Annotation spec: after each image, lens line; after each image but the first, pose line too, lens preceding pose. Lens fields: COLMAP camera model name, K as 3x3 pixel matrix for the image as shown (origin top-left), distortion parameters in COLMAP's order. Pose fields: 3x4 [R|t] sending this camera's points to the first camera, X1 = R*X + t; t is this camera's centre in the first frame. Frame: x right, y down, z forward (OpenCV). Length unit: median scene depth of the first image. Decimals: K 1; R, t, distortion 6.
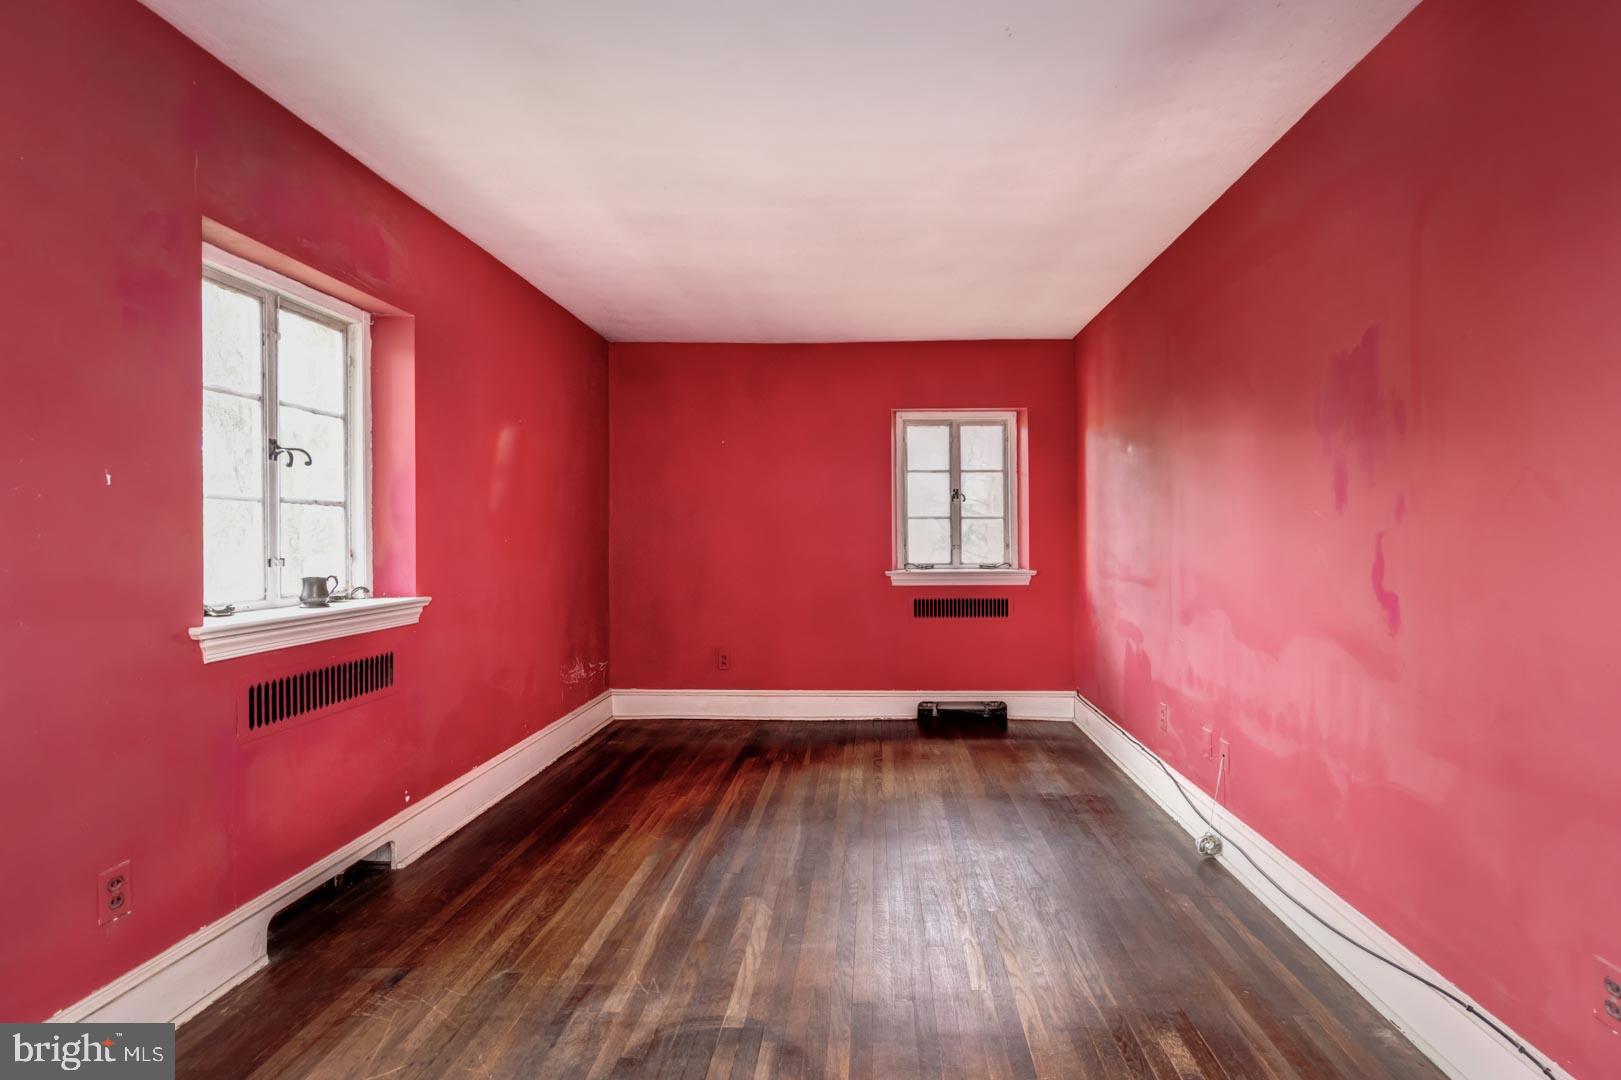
lens RADIAL K [[714.8, 0, 813.5], [0, 714.8, 528.8], [0, 0, 1]] dist [0.001053, -0.000450]
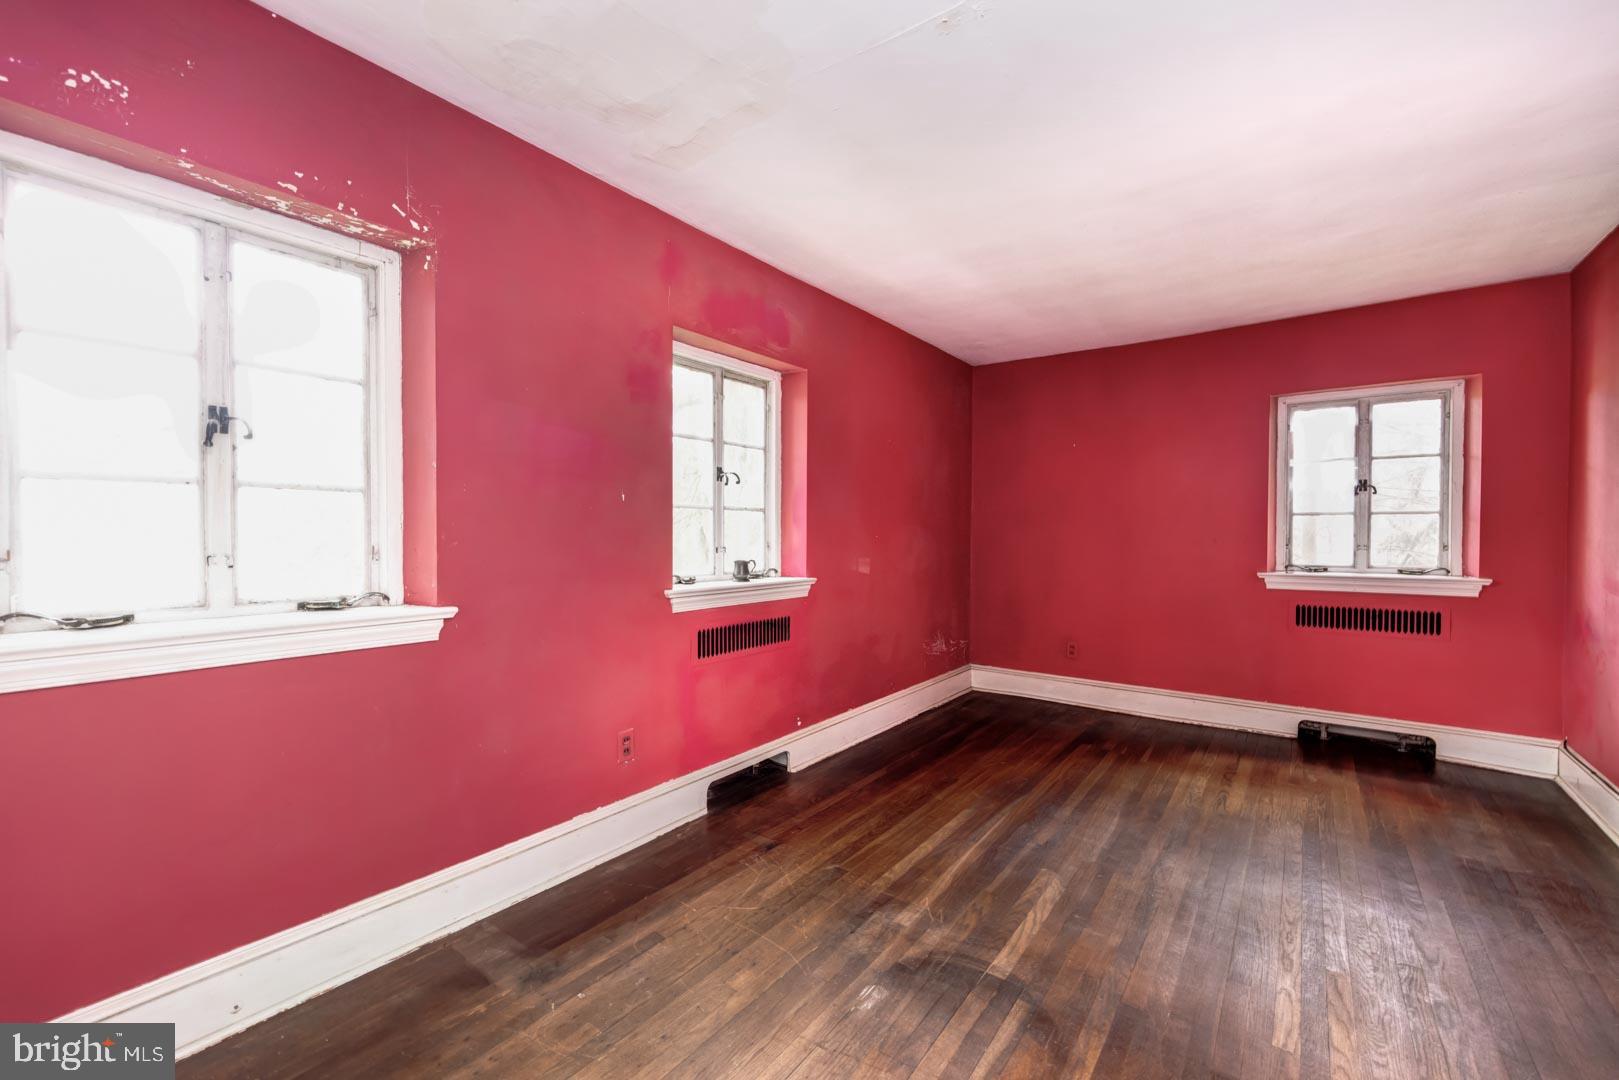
lens RADIAL K [[614.9, 0, 809.5], [0, 614.9, 540.0], [0, 0, 1]] dist [-0.000372, -0.000488]
pose [[0.829365, 0.010039, -0.558618, 0.103304], [0.001648, 0.999790, 0.020414, 0.000504], [0.558705, -0.017851, 0.829174, 0.035541]]
